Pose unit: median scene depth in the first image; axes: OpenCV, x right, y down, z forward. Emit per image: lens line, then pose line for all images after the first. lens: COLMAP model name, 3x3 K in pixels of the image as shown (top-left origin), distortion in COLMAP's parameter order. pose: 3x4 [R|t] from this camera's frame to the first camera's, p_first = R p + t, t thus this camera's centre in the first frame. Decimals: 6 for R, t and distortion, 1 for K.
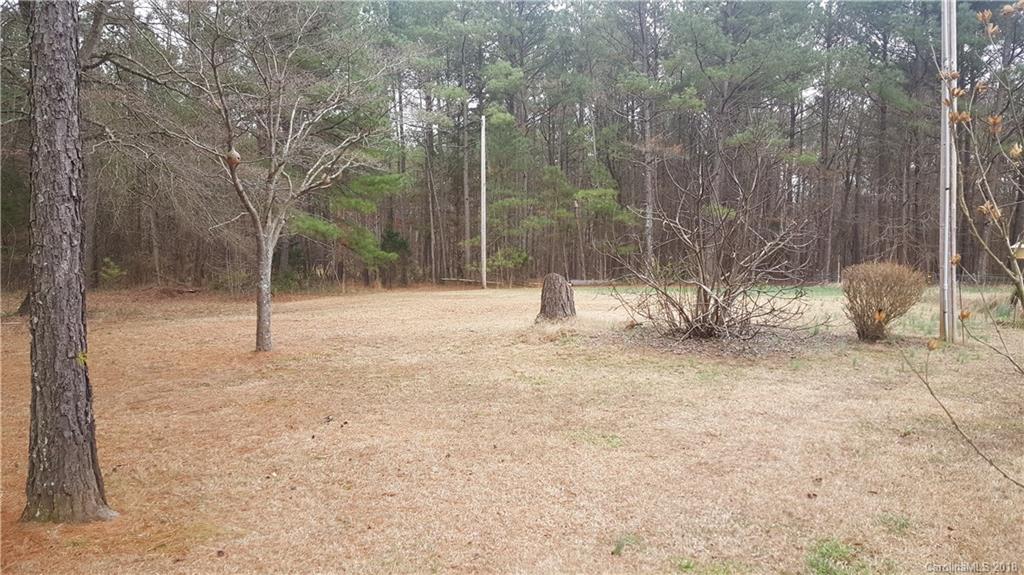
lens RADIAL K [[760.6, 0, 512.0], [0, 760.6, 287.5], [0, 0, 1]] dist [0.144855, -0.212542]
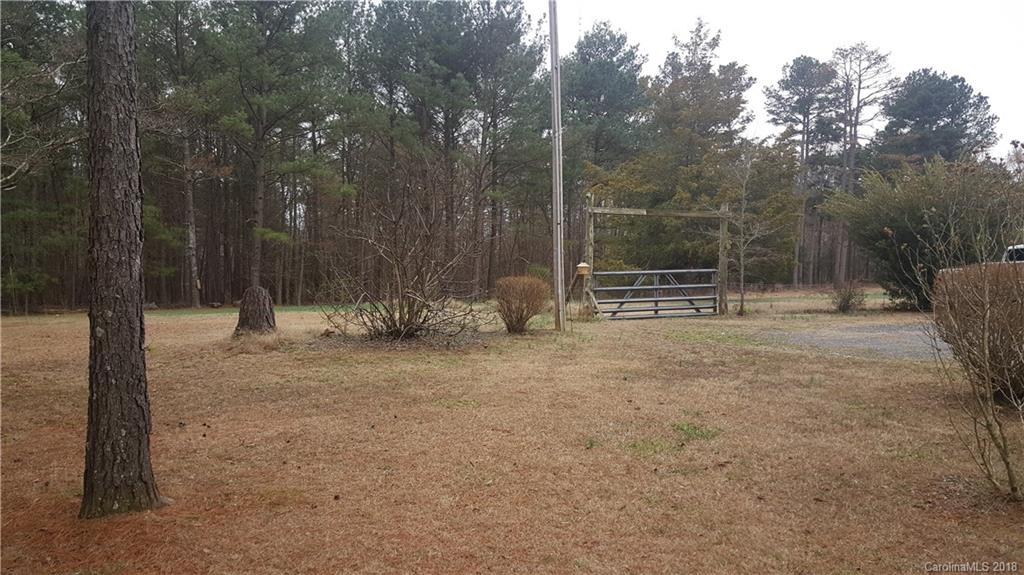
lens RADIAL K [[760.6, 0, 512.0], [0, 760.6, 287.5], [0, 0, 1]] dist [0.144855, -0.212542]
pose [[0.796697, -0.008480, 0.604319, -0.335624], [0.028660, 0.999307, -0.023762, 0.019429], [-0.603699, 0.036251, 0.796388, -0.050996]]
